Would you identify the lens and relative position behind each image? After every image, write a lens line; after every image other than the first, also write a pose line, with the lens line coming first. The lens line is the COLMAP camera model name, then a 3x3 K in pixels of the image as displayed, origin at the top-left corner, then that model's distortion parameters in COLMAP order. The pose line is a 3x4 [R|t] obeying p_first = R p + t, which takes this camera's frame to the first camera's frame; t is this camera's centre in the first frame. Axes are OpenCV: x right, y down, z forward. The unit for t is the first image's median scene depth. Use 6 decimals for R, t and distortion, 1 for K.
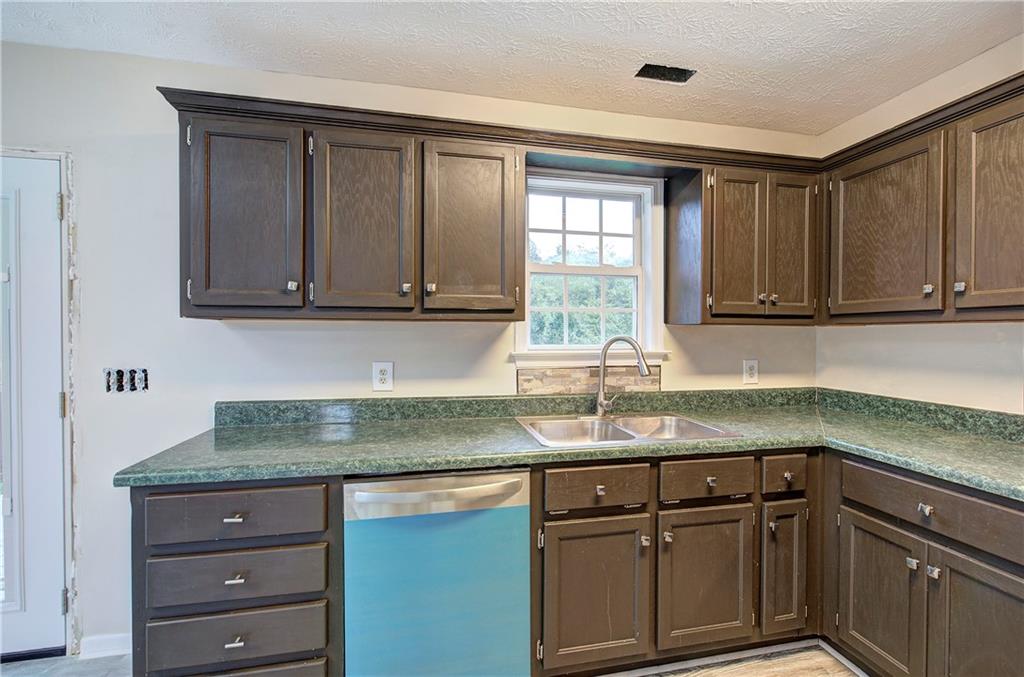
lens RADIAL K [[437.1, 0, 516.4], [0, 437.1, 336.1], [0, 0, 1]] dist [-0.004385, 0.000374]
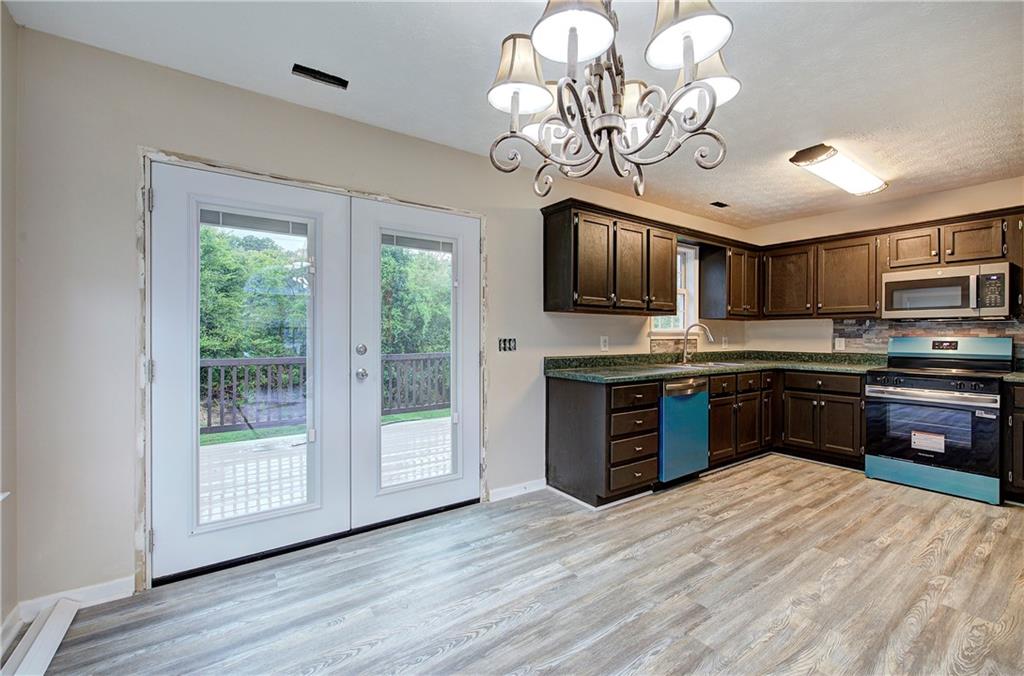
lens RADIAL K [[437.1, 0, 513.2], [0, 437.1, 336.3], [0, 0, 1]] dist [-0.004385, 0.000374]
pose [[0.918907, -0.001435, 0.394473, -1.505776], [0.002131, 0.999997, -0.001327, 0.066531], [-0.394469, 0.002060, 0.918907, -0.623390]]
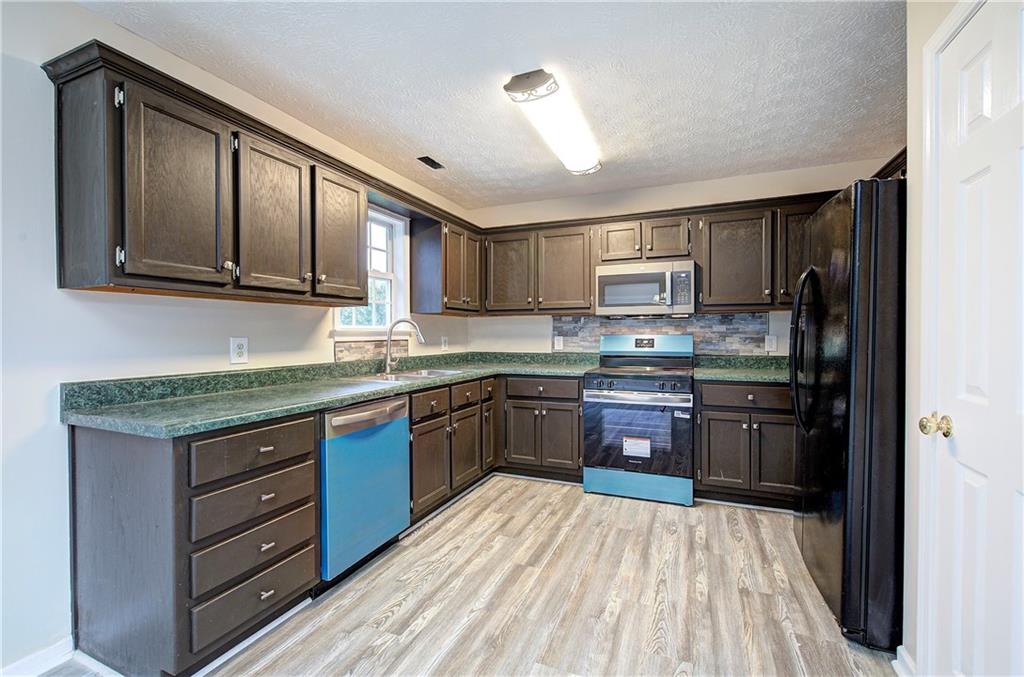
lens RADIAL K [[437.1, 0, 515.7], [0, 437.1, 336.2], [0, 0, 1]] dist [-0.004385, 0.000374]
pose [[0.572202, -0.010539, 0.820045, -0.864597], [0.010594, 0.999929, 0.005459, 0.061028], [-0.820044, 0.005564, 0.572273, -0.227873]]
